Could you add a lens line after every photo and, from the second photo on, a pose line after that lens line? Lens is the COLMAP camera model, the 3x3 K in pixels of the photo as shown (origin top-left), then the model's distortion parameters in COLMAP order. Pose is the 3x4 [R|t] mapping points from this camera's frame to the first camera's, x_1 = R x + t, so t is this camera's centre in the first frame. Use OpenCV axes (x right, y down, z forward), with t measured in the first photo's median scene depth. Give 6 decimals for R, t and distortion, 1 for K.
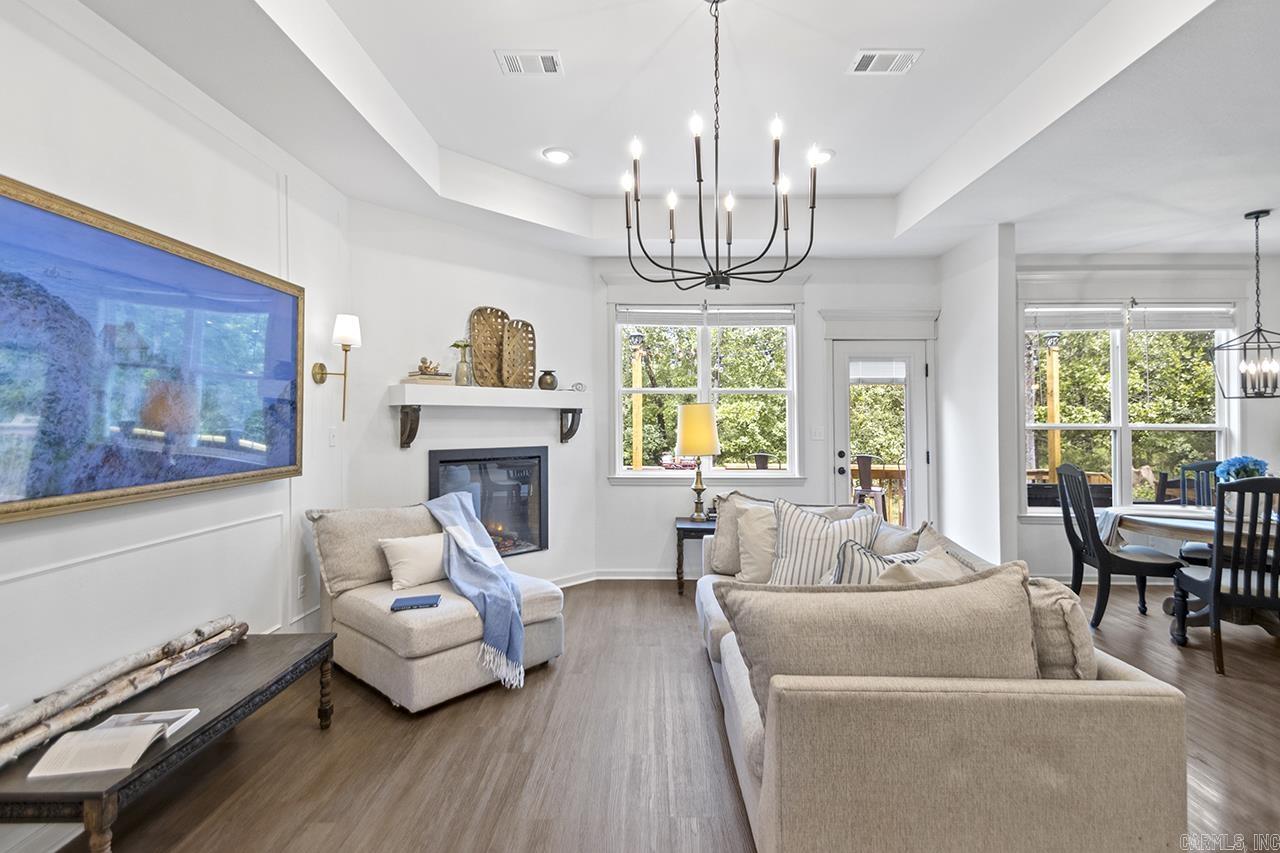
lens RADIAL K [[660.3, 0, 612.7], [0, 660.3, 403.7], [0, 0, 1]] dist [0.049357, -0.031128]
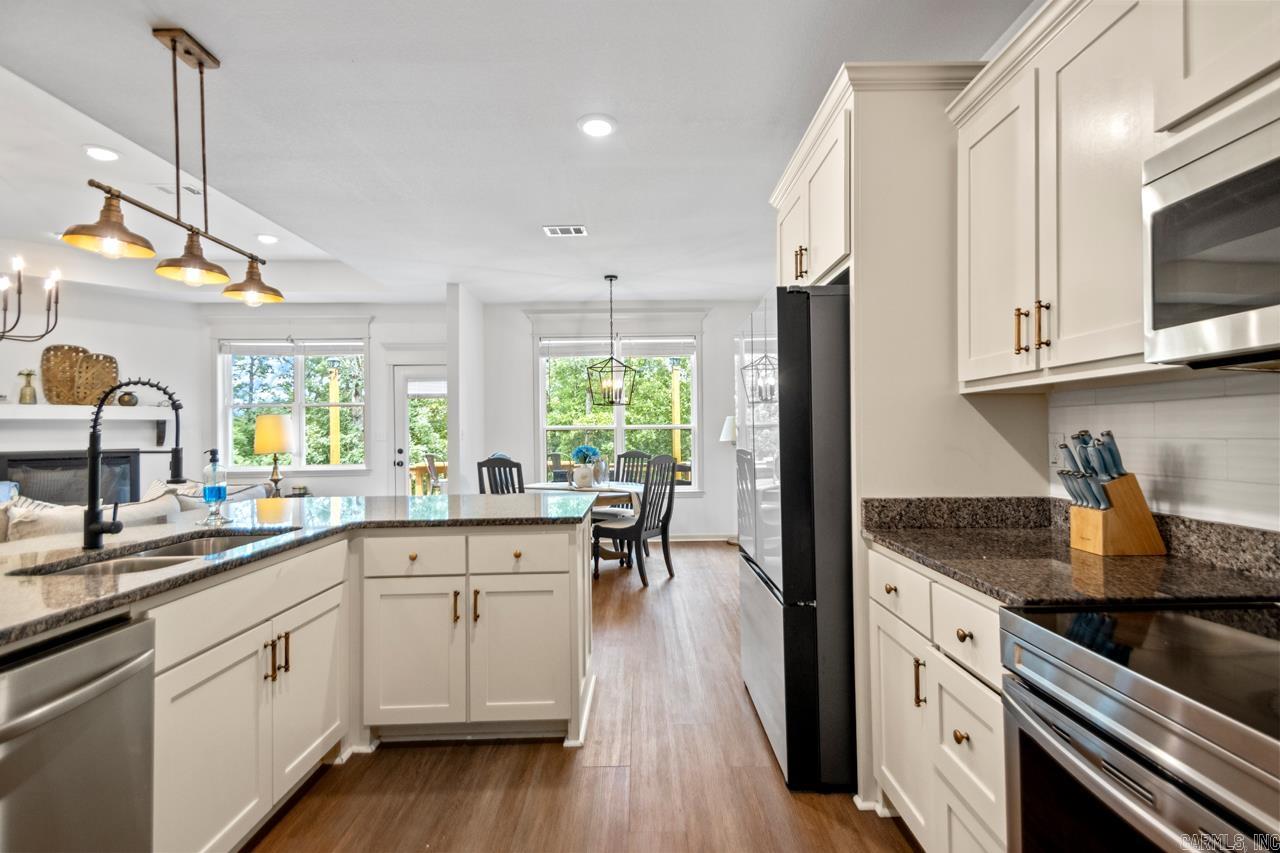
lens RADIAL K [[617.7, 0, 668.9], [0, 617.7, 427.1], [0, 0, 1]] dist [0.032228, -0.016030]
pose [[0.999216, -0.015528, 0.036409, 0.984112], [0.014835, 0.999705, 0.019220, 0.013695], [-0.036696, -0.018665, 0.999152, -0.314576]]
